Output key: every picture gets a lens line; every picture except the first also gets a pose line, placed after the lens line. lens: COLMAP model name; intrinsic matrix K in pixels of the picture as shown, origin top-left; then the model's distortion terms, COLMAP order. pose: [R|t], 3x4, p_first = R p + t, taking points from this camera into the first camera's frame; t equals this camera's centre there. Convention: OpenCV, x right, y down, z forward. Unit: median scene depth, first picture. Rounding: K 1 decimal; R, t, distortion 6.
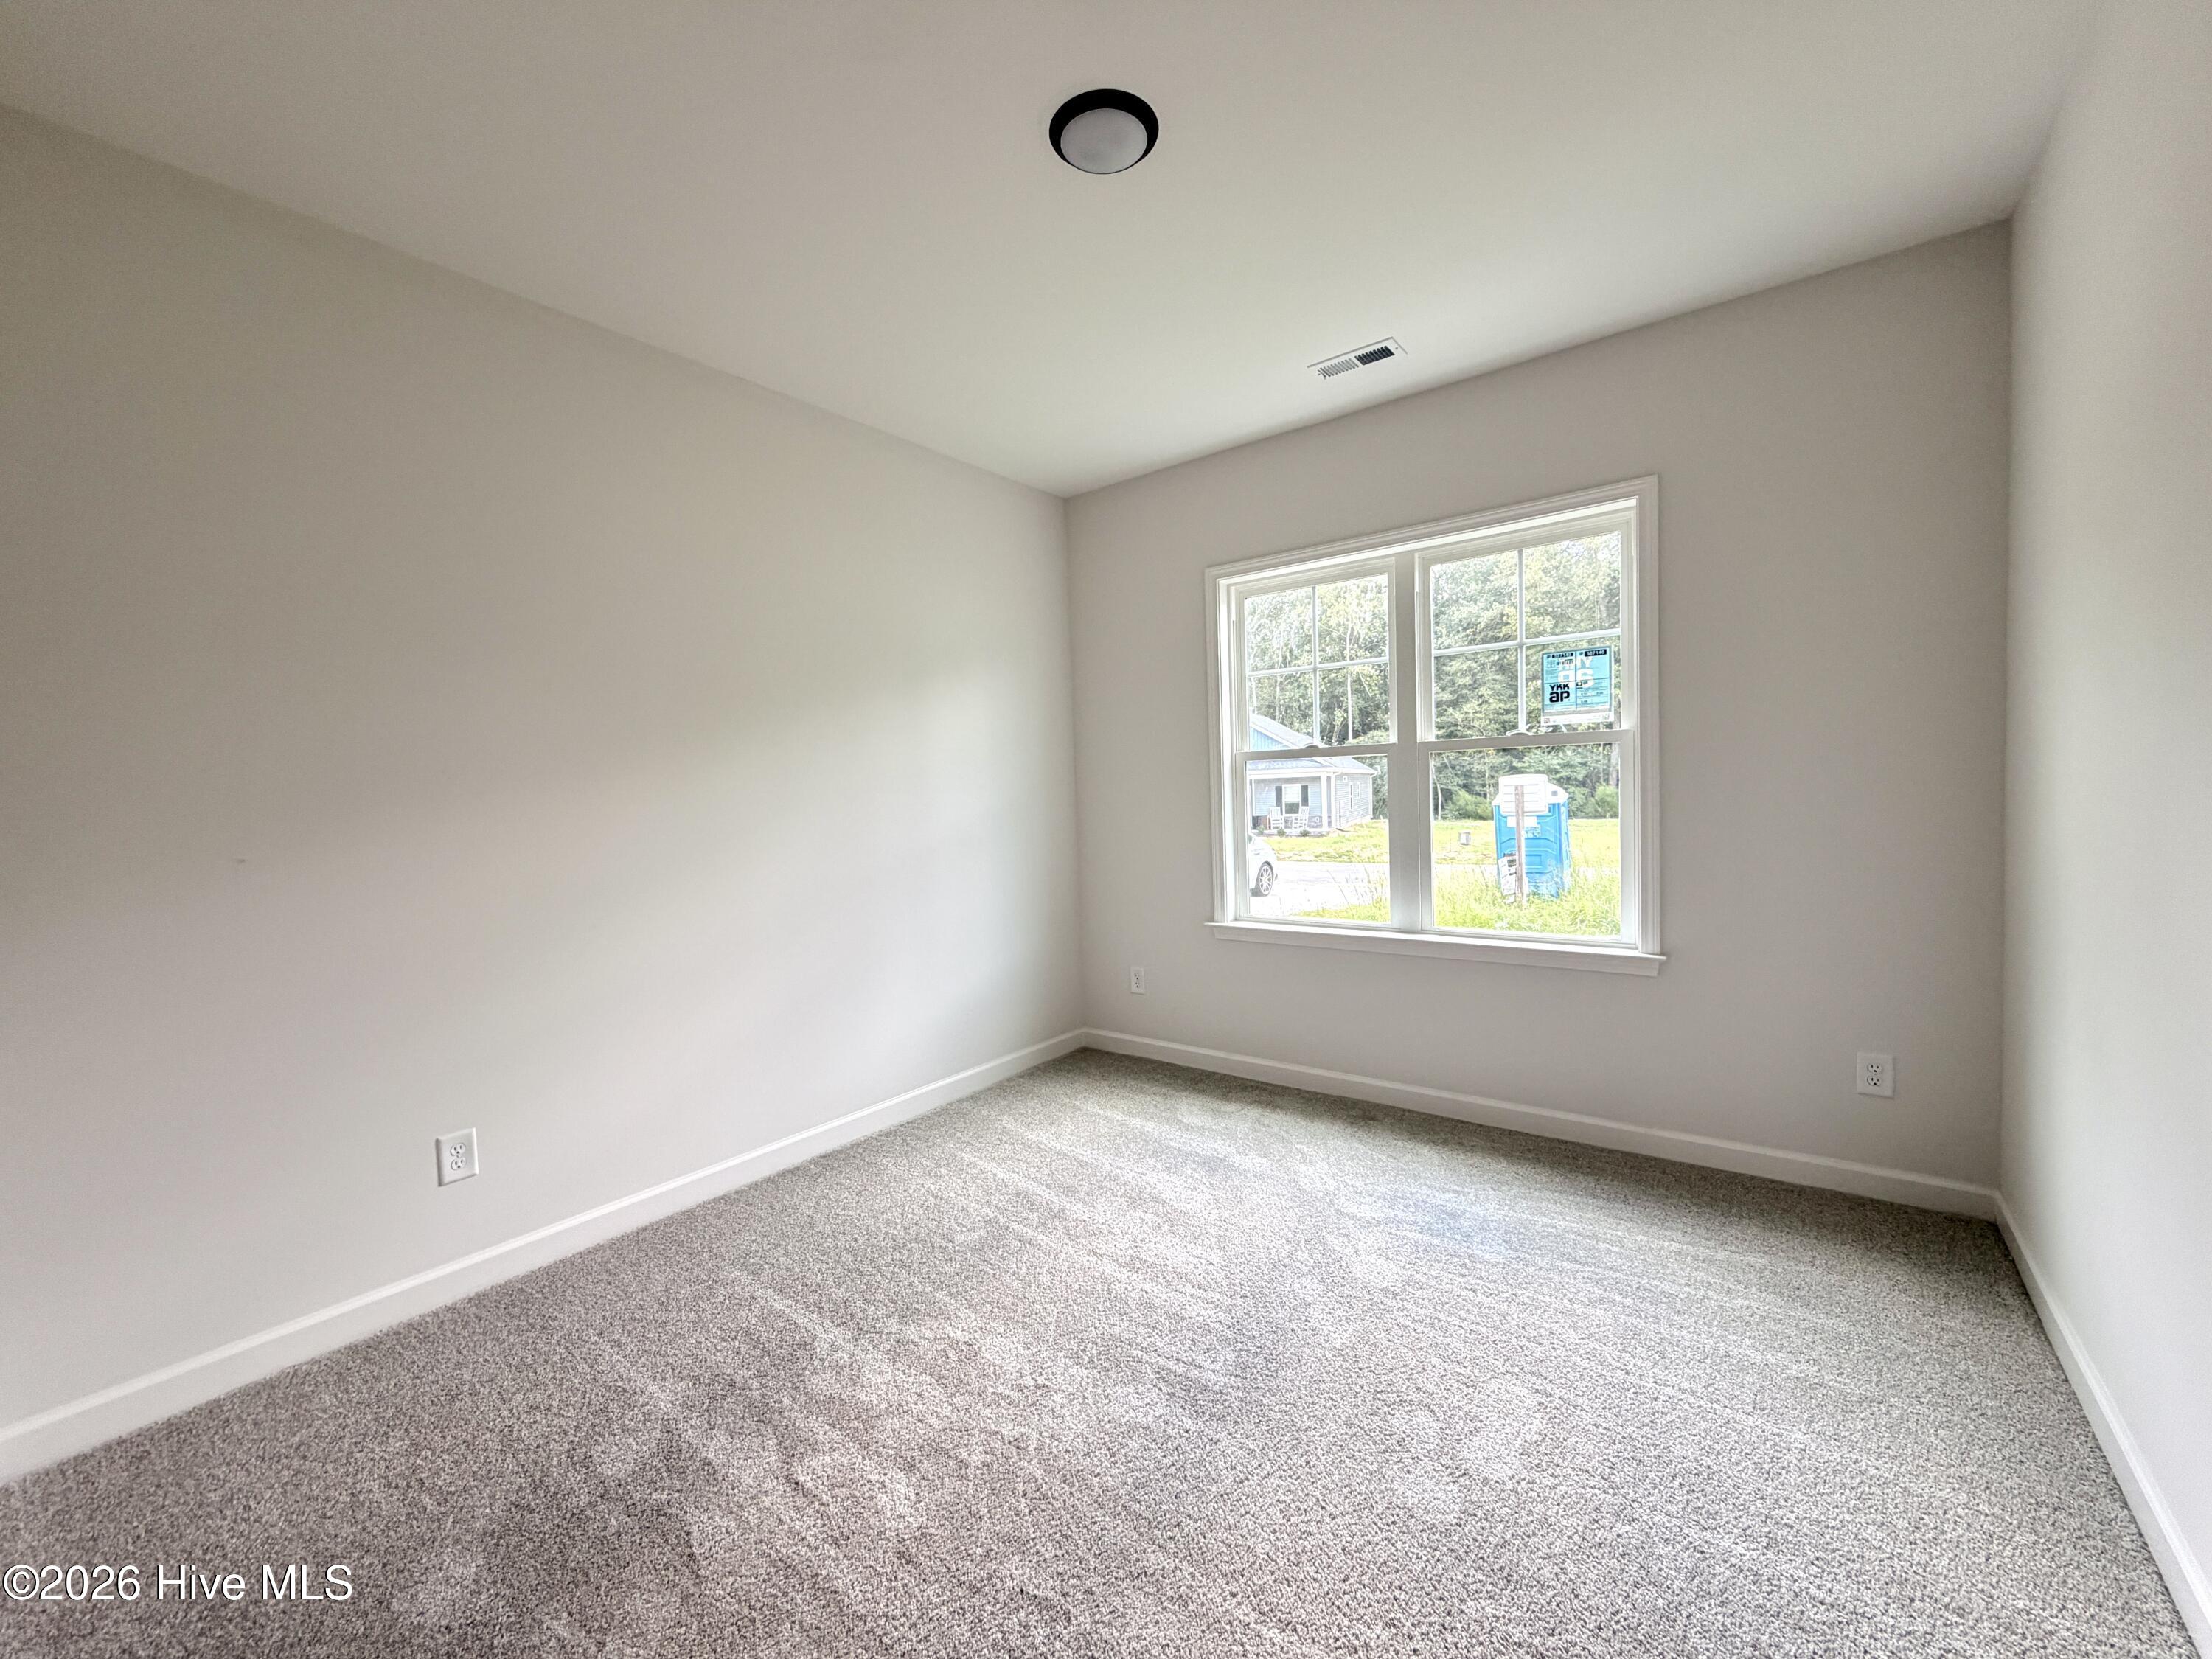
lens RADIAL K [[883.4, 0, 1106.0], [0, 883.4, 829.5], [0, 0, 1]] dist [0.005725, 0.000213]
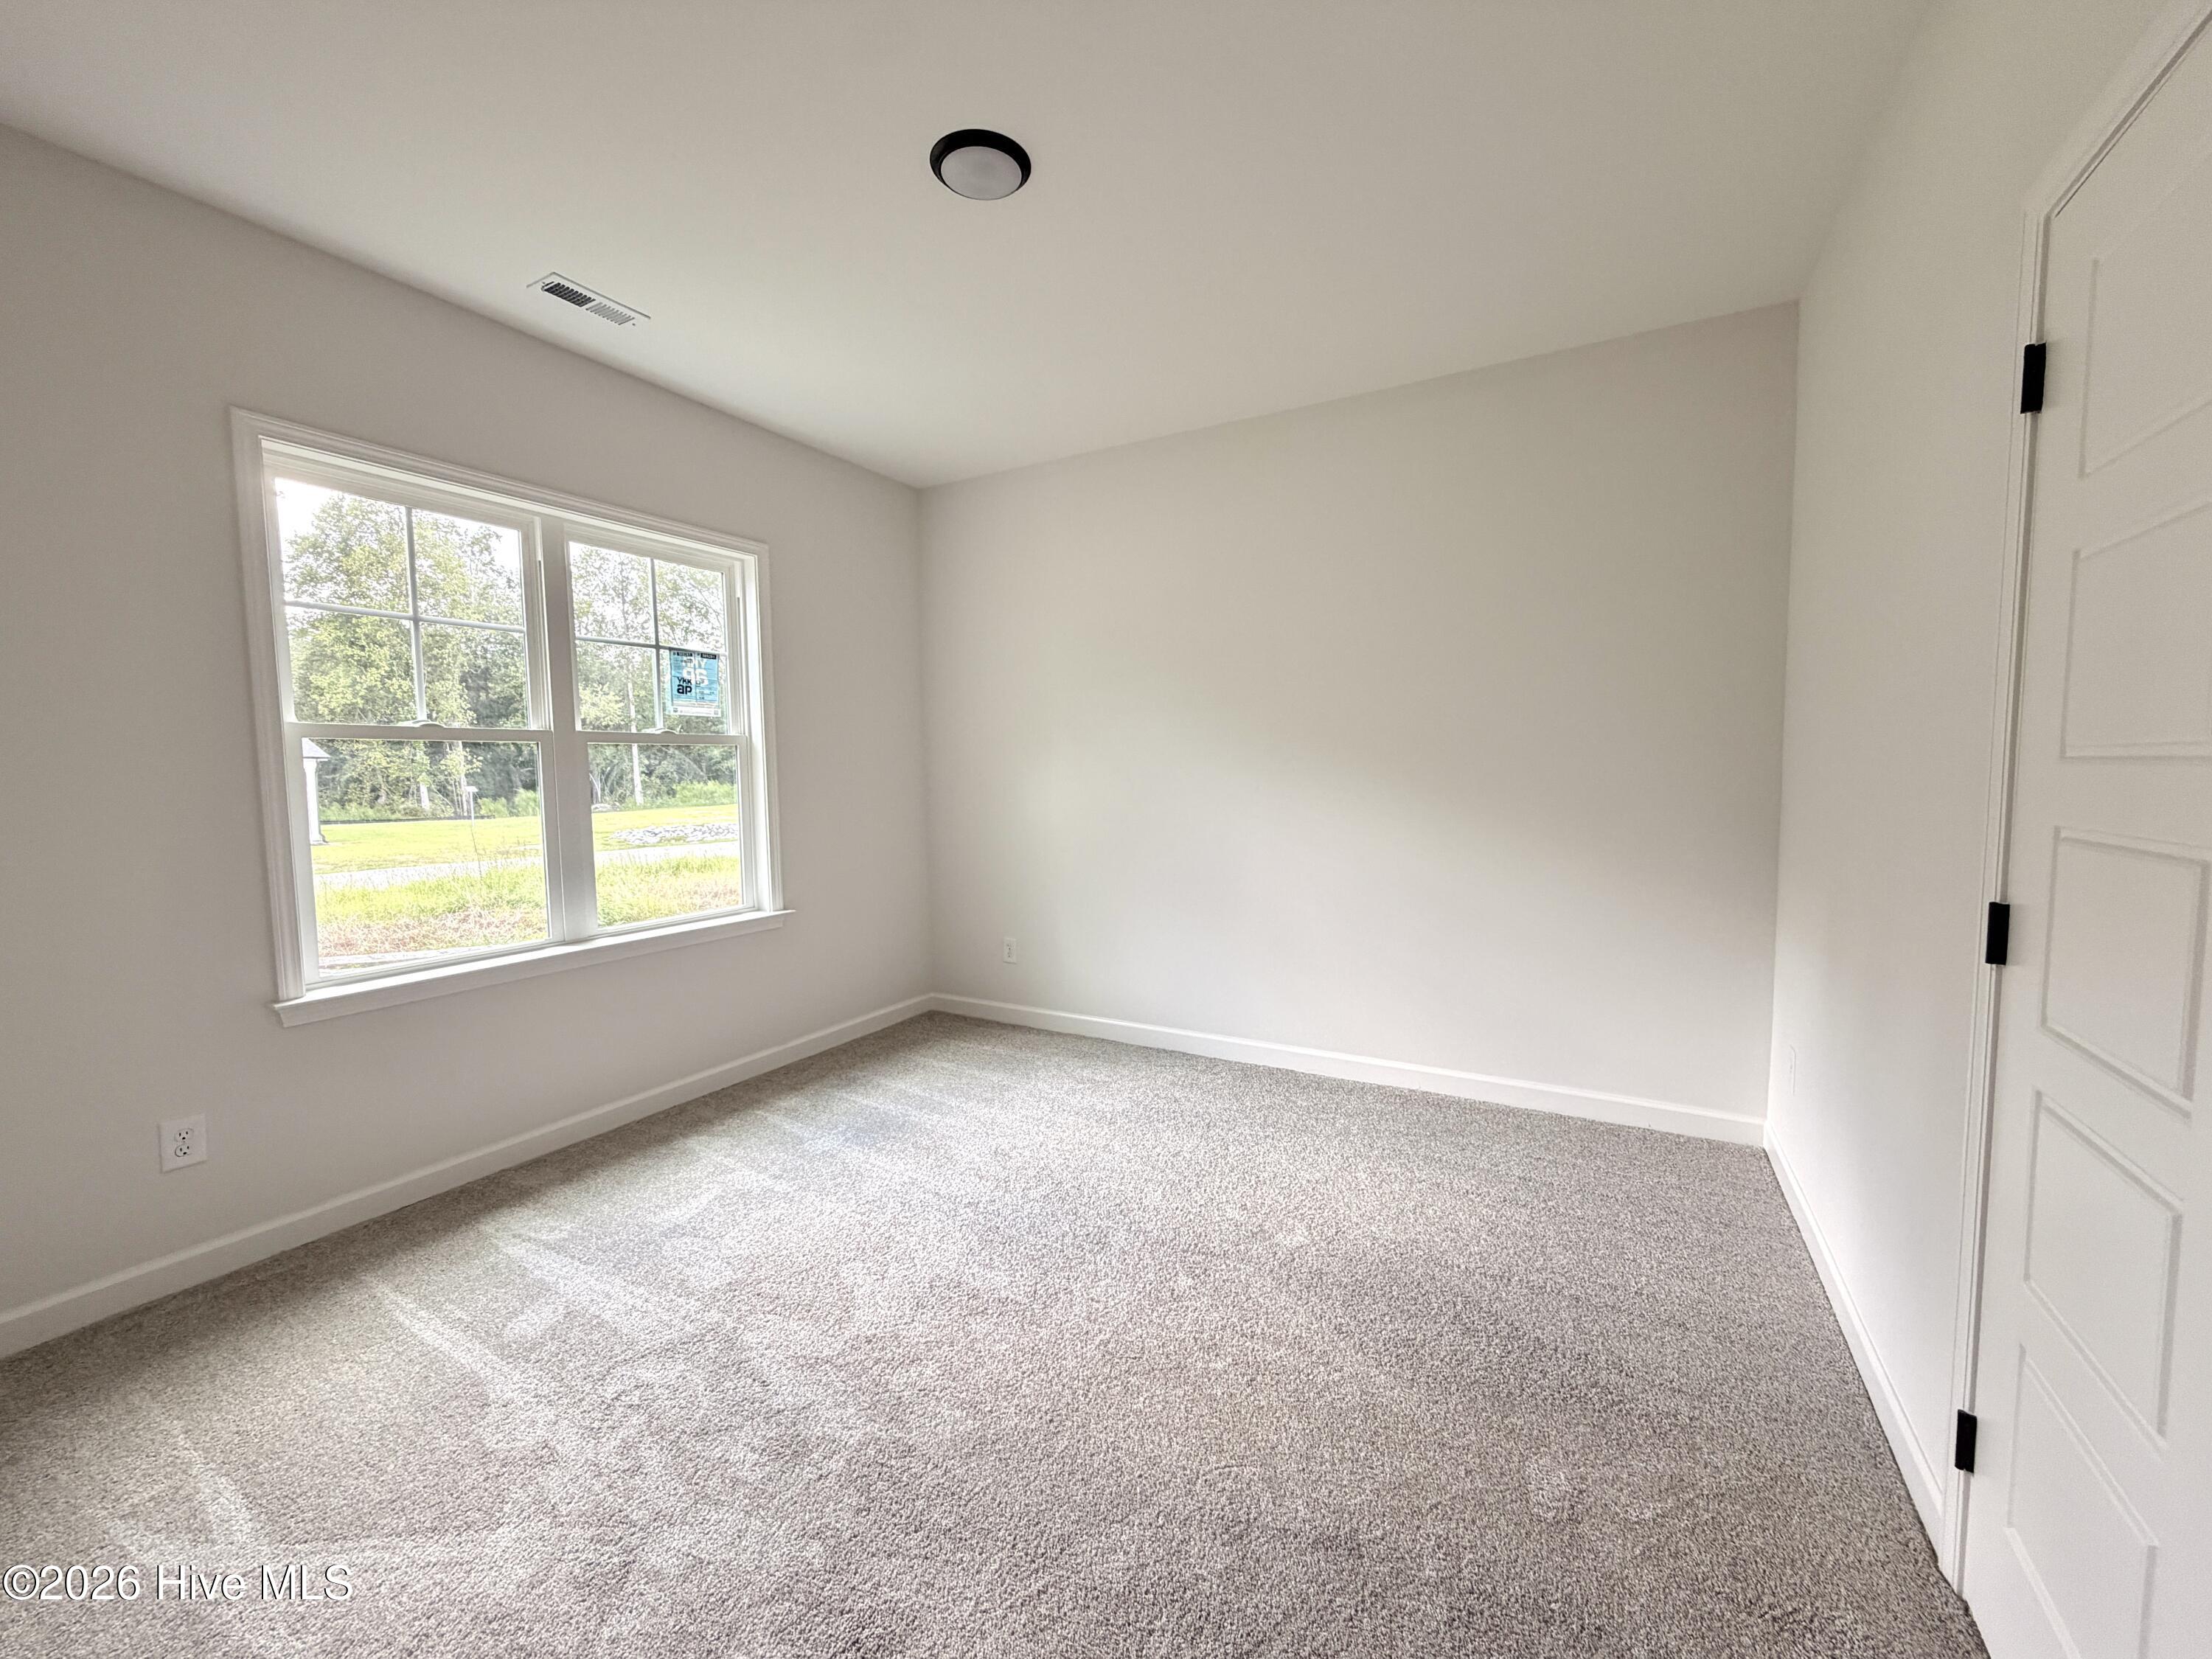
lens RADIAL K [[883.4, 0, 1106.0], [0, 883.4, 829.5], [0, 0, 1]] dist [0.005725, 0.000213]
pose [[-0.136421, -0.050726, 0.989351, -0.674795], [0.043454, 0.997421, 0.057132, -0.028559], [-0.989698, 0.050785, -0.133864, 0.613768]]
